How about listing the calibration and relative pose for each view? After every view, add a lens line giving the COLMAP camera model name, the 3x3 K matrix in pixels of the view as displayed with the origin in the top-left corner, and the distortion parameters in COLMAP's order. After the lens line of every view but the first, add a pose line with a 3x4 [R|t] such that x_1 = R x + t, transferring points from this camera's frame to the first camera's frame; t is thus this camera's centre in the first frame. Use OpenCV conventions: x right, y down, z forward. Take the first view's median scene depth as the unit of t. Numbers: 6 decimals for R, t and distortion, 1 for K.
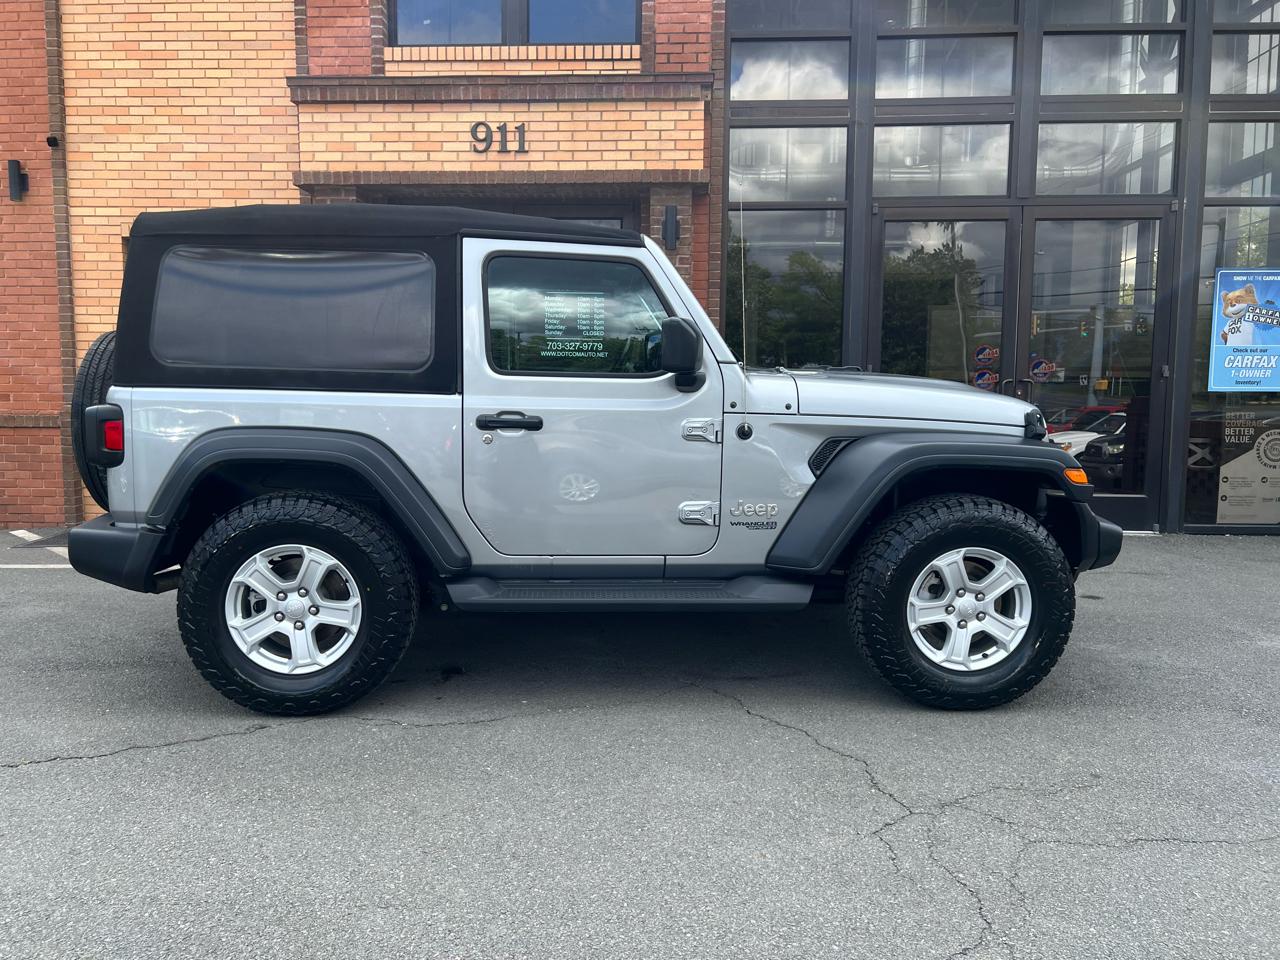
lens RADIAL K [[956.0, 0, 627.8], [0, 956.0, 478.8], [0, 0, 1]] dist [0.039931, -0.042021]
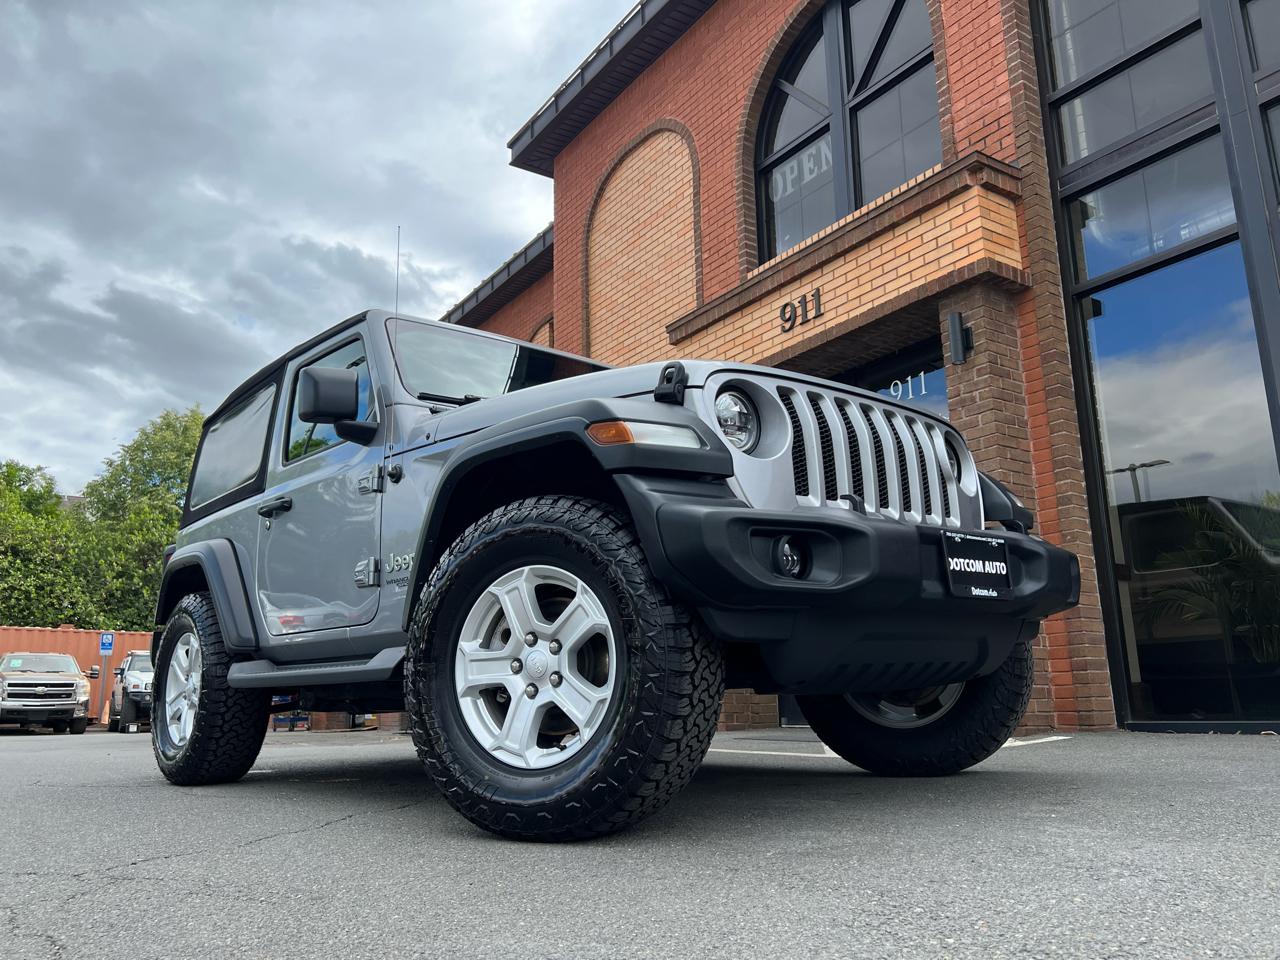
lens RADIAL K [[947.4, 0, 631.4], [0, 947.4, 491.7], [0, 0, 1]] dist [0.055543, -0.058082]
pose [[0.611191, -0.192335, -0.767758, 0.470055], [-0.050894, 0.958467, -0.280626, 0.103011], [0.789845, 0.210591, 0.576018, 0.343071]]
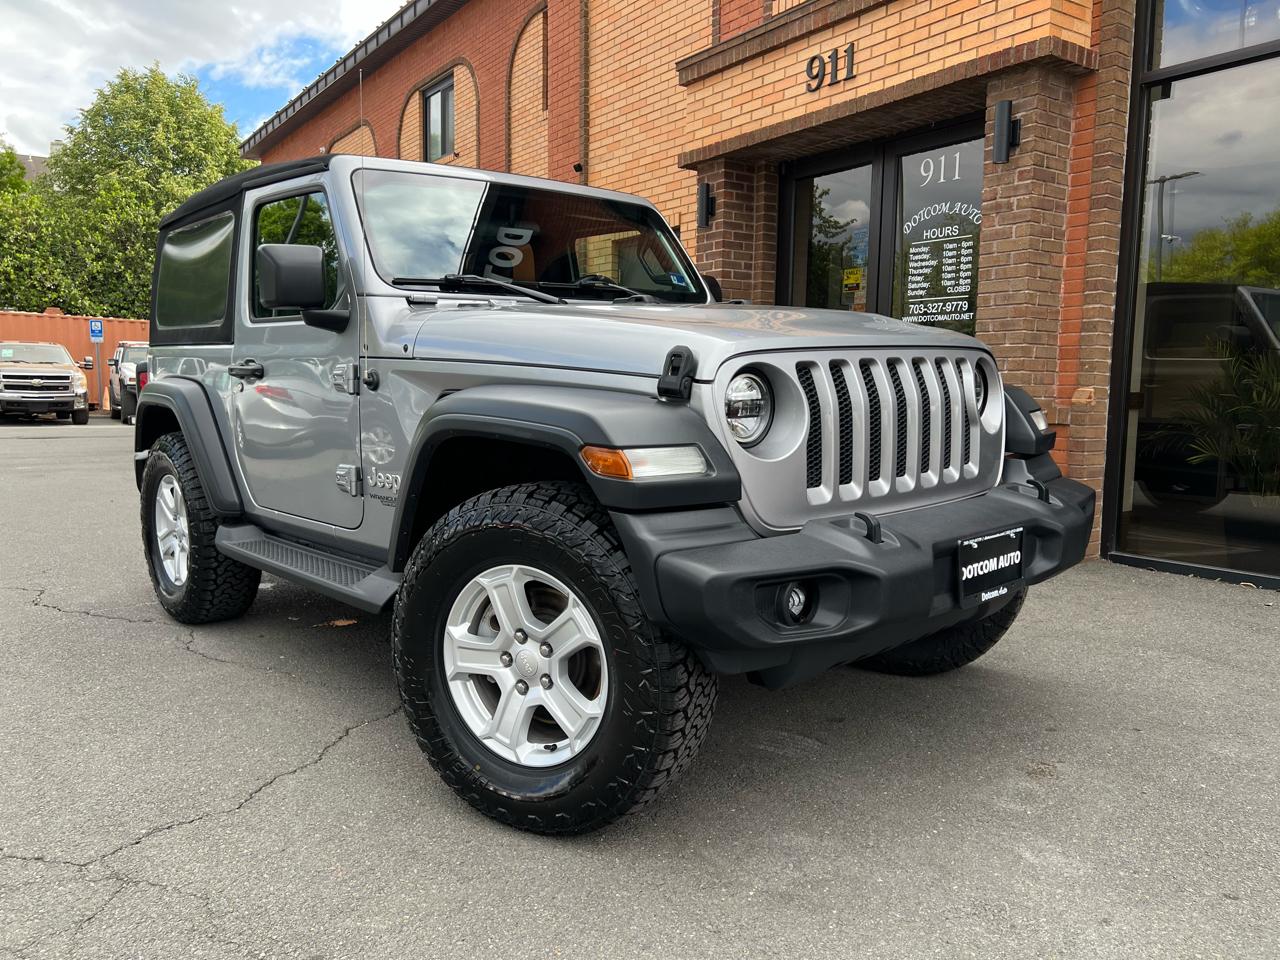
lens RADIAL K [[951.3, 0, 635.5], [0, 951.3, 481.0], [0, 0, 1]] dist [0.039621, -0.037405]
pose [[0.619330, 0.077931, -0.781253, 0.455069], [-0.078299, 0.996232, 0.037305, -0.006404], [0.781217, 0.038067, 0.623098, 0.345185]]
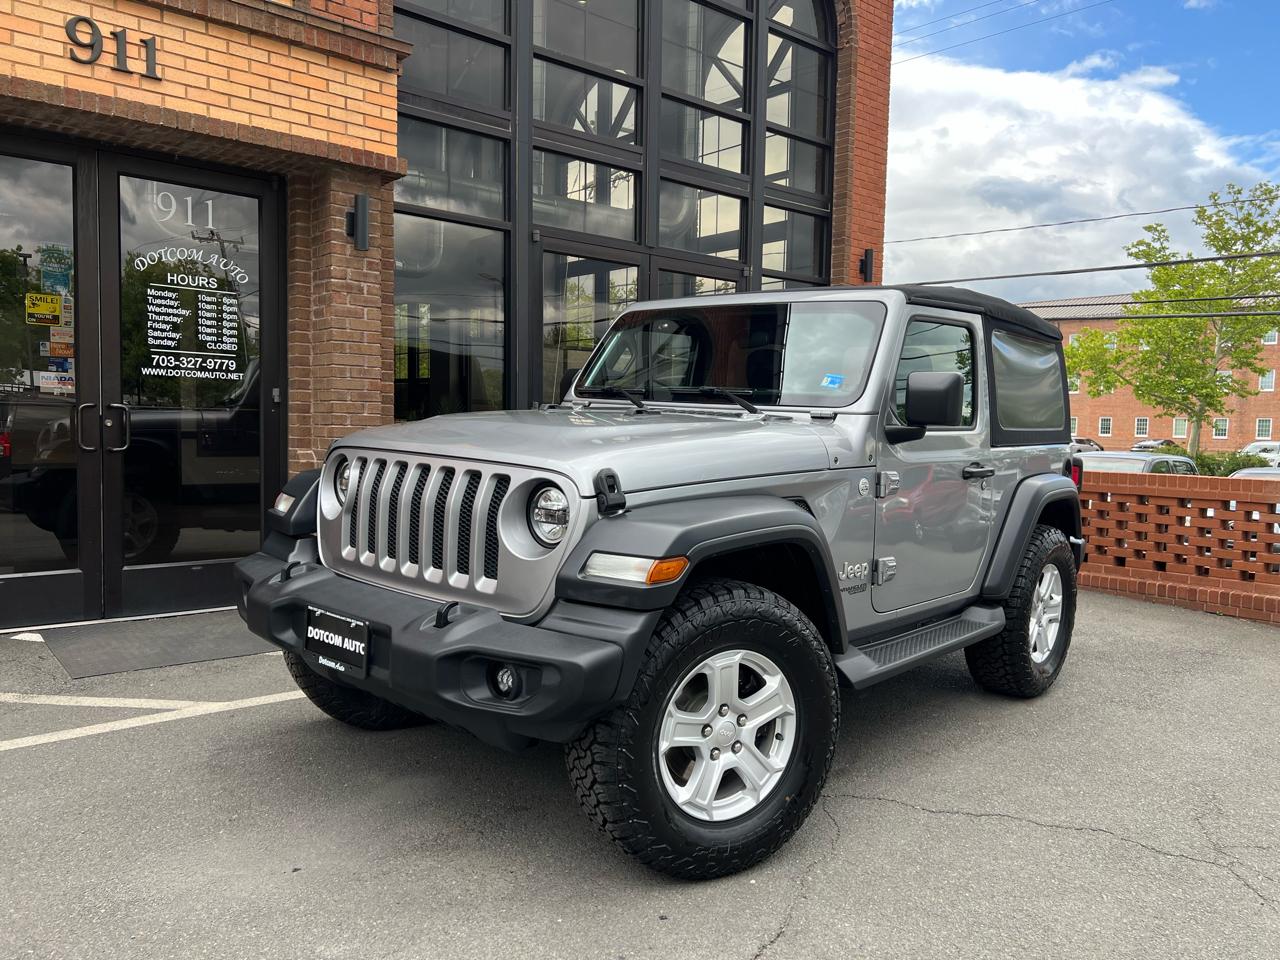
lens RADIAL K [[952.6, 0, 638.7], [0, 952.6, 482.5], [0, 0, 1]] dist [0.051022, -0.058496]
pose [[0.718284, -0.036743, 0.694779, -0.348058], [0.046645, 0.998901, 0.004603, -0.040224], [-0.694184, 0.029102, 0.719209, 0.275297]]
